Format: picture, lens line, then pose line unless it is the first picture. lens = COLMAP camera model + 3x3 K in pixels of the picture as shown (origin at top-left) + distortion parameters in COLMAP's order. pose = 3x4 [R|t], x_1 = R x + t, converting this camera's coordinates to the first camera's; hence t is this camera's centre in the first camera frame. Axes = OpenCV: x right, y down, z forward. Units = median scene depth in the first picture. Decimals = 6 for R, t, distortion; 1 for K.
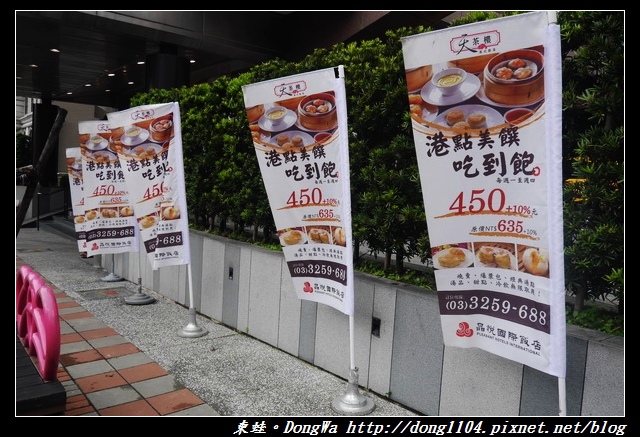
lens RADIAL K [[503.9, 0, 320.0], [0, 503.9, 218.5], [0, 0, 1]] dist [-0.003842, -0.002016]
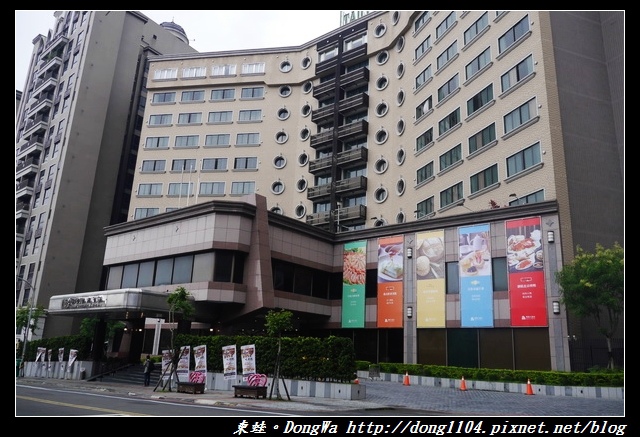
lens RADIAL K [[503.9, 0, 320.0], [0, 503.9, 218.5], [0, 0, 1]] dist [-0.003842, -0.002016]
pose [[0.988145, 0.060700, 0.141014, 0.105492], [-0.007589, 0.936709, -0.350028, 0.539697], [-0.153336, 0.344808, 0.926065, -6.647150]]
